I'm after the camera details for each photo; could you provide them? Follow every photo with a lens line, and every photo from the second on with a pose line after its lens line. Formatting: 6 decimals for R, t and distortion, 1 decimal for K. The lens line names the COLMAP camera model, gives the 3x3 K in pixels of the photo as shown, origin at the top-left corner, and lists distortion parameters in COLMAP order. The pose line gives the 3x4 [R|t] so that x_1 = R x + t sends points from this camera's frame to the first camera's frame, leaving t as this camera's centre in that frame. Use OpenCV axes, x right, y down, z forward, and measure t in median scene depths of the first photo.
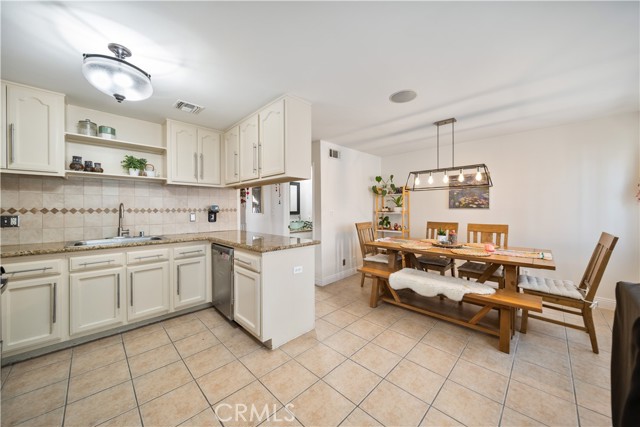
lens RADIAL K [[227.8, 0, 323.1], [0, 227.8, 211.2], [0, 0, 1]] dist [-0.004435, -0.000565]
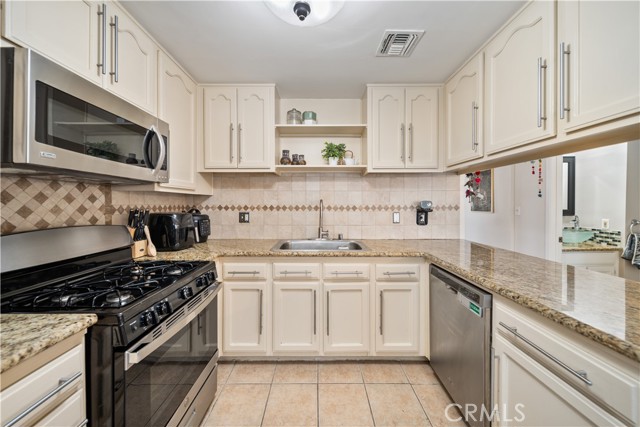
lens RADIAL K [[227.8, 0, 318.2], [0, 227.8, 203.0], [0, 0, 1]] dist [-0.004435, -0.000565]
pose [[0.702722, 0.000806, -0.711464, -0.282668], [-0.005561, 0.999975, -0.004359, -0.017746], [0.711443, 0.007020, 0.702709, 0.381199]]
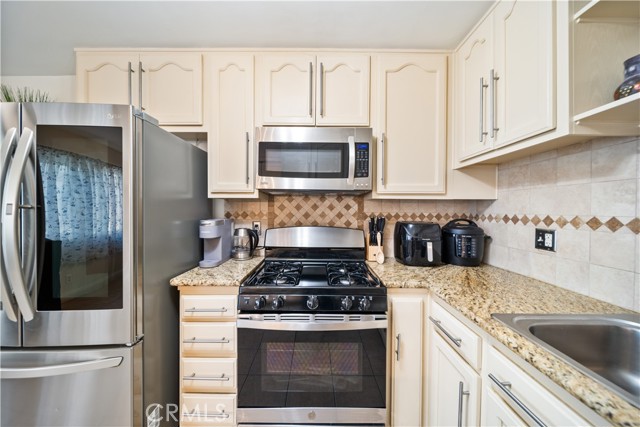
lens RADIAL K [[227.8, 0, 319.9], [0, 227.8, 213.7], [0, 0, 1]] dist [-0.004435, -0.000565]
pose [[-0.717181, 0.009434, -0.696823, -0.478912], [-0.007562, 0.999744, 0.021318, -0.021323], [0.696846, 0.020558, -0.716926, 0.806491]]
